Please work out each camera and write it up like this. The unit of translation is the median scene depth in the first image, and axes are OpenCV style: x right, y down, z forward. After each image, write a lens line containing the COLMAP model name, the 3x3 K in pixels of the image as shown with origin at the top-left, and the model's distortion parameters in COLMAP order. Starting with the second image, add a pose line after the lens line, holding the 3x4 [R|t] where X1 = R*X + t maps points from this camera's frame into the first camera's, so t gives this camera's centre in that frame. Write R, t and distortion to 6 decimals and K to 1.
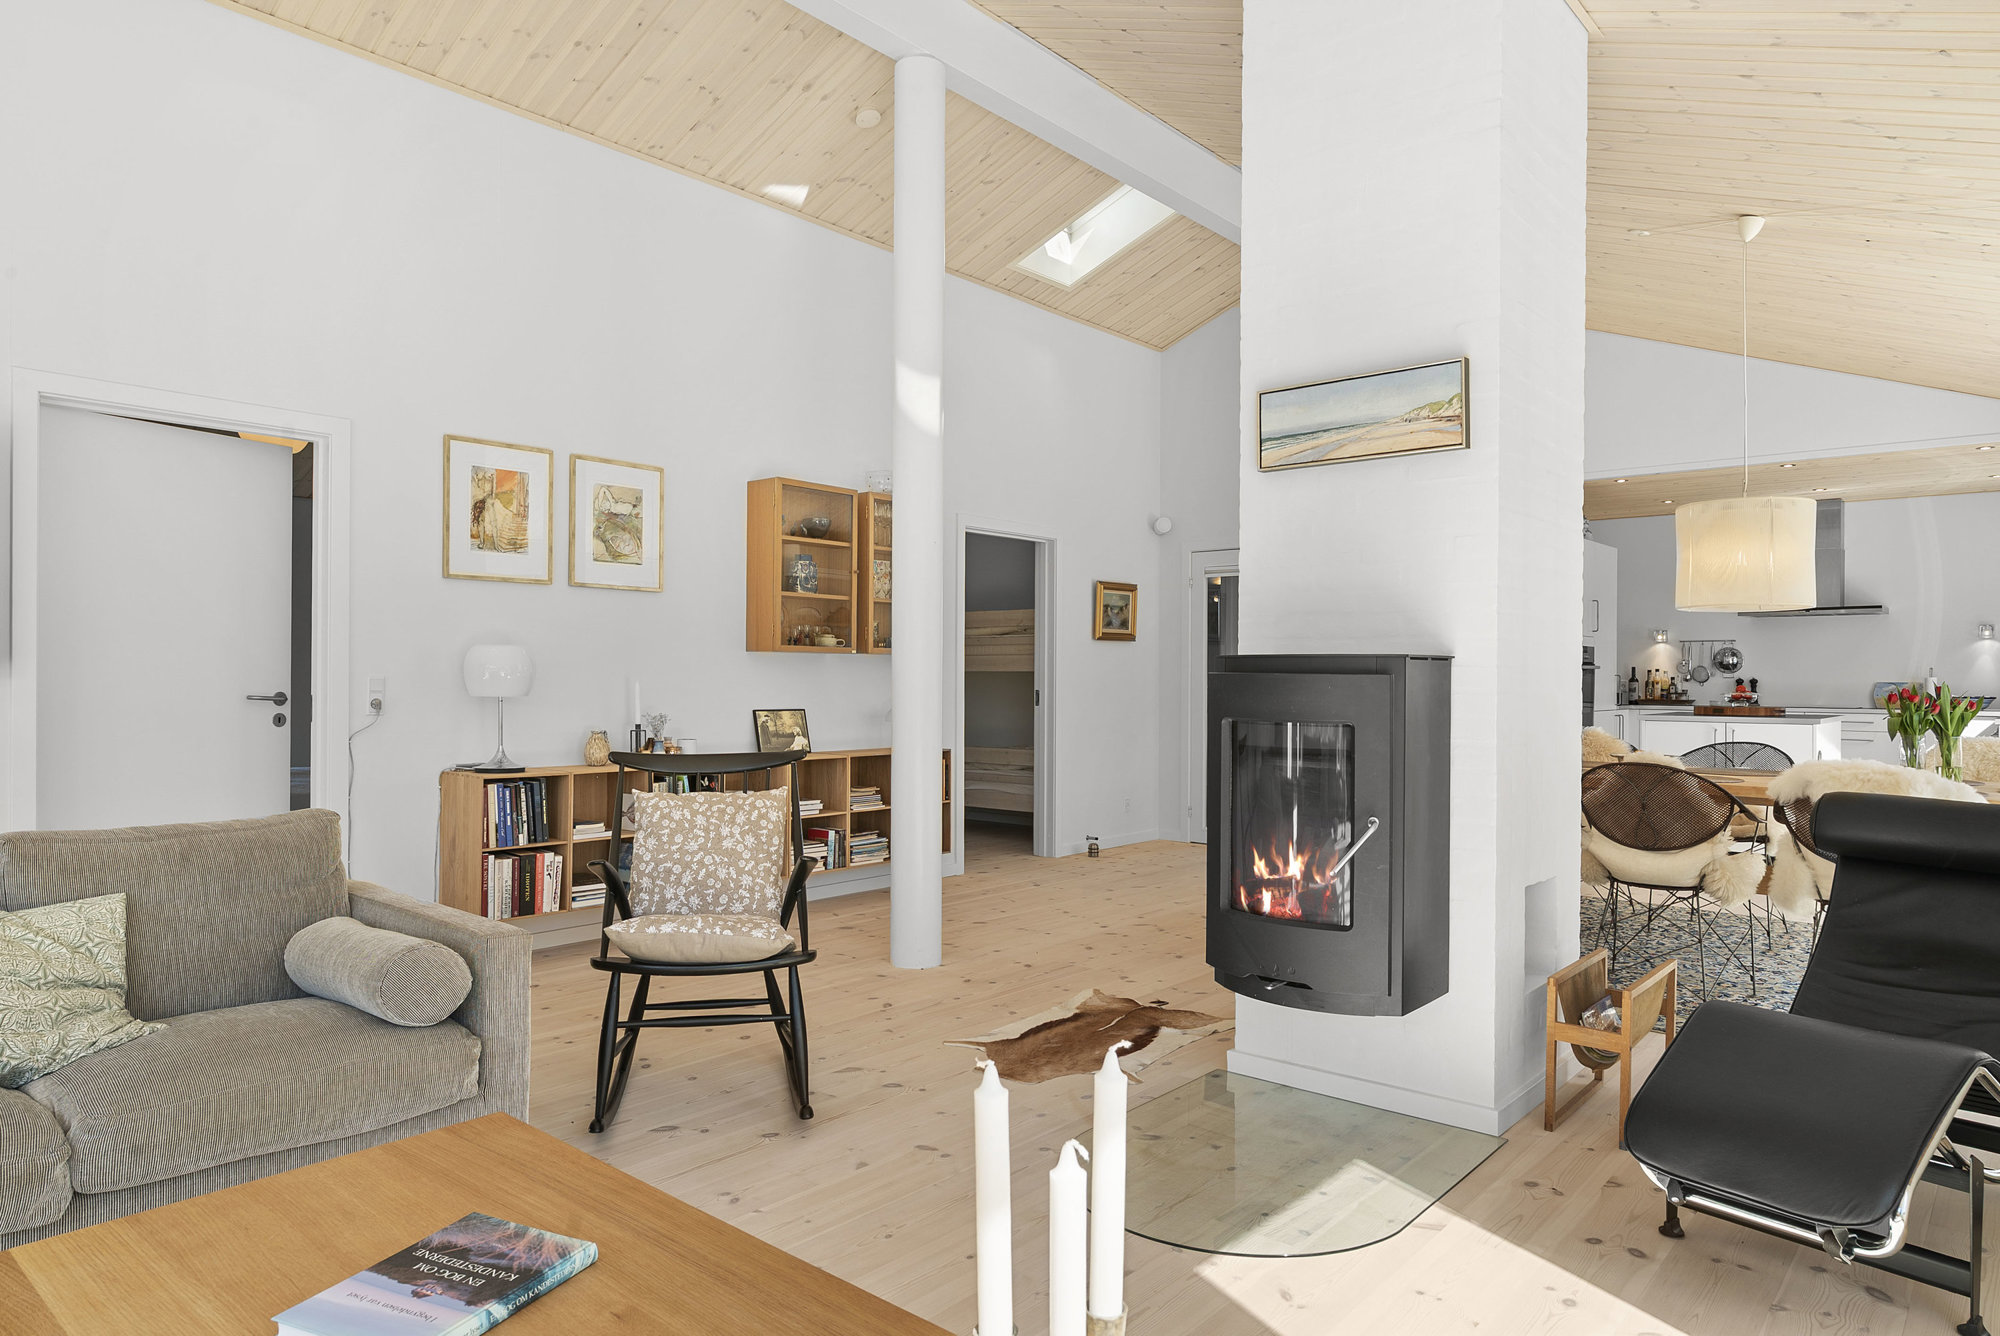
lens RADIAL K [[1224.6, 0, 1000.0], [0, 1224.6, 668.0], [0, 0, 1]] dist [-0.001580, 0.000426]
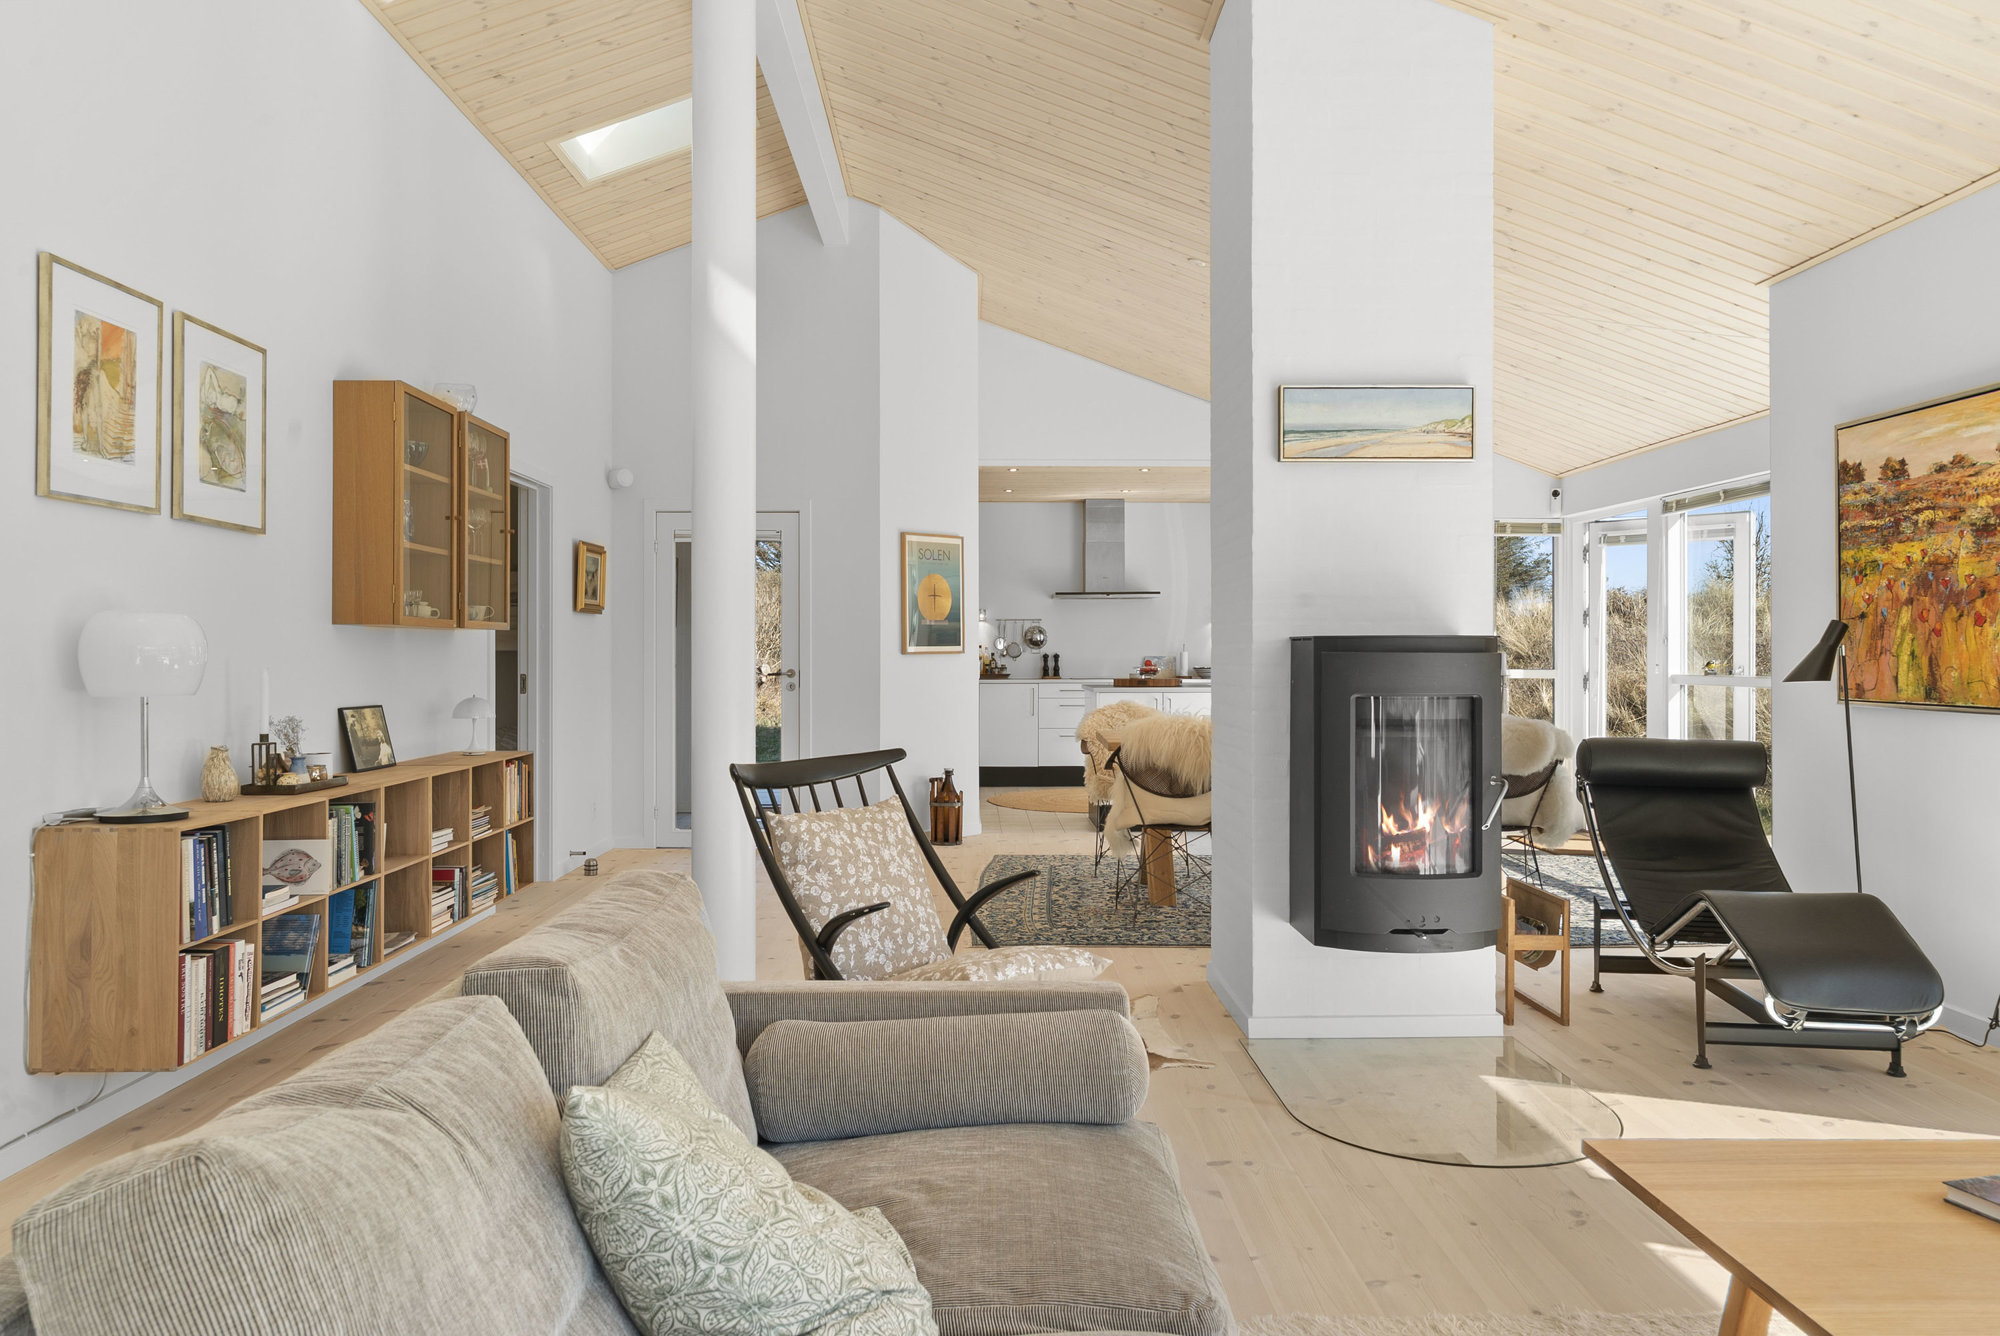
lens RADIAL K [[1379.8, 0, 995.7], [0, 1379.8, 629.9], [0, 0, 1]] dist [0.000836, -0.000356]
pose [[0.743458, 0.005254, 0.668762, -0.538784], [0.001388, 0.999955, -0.009400, -0.002804], [-0.668781, 0.007917, 0.743417, 0.198713]]
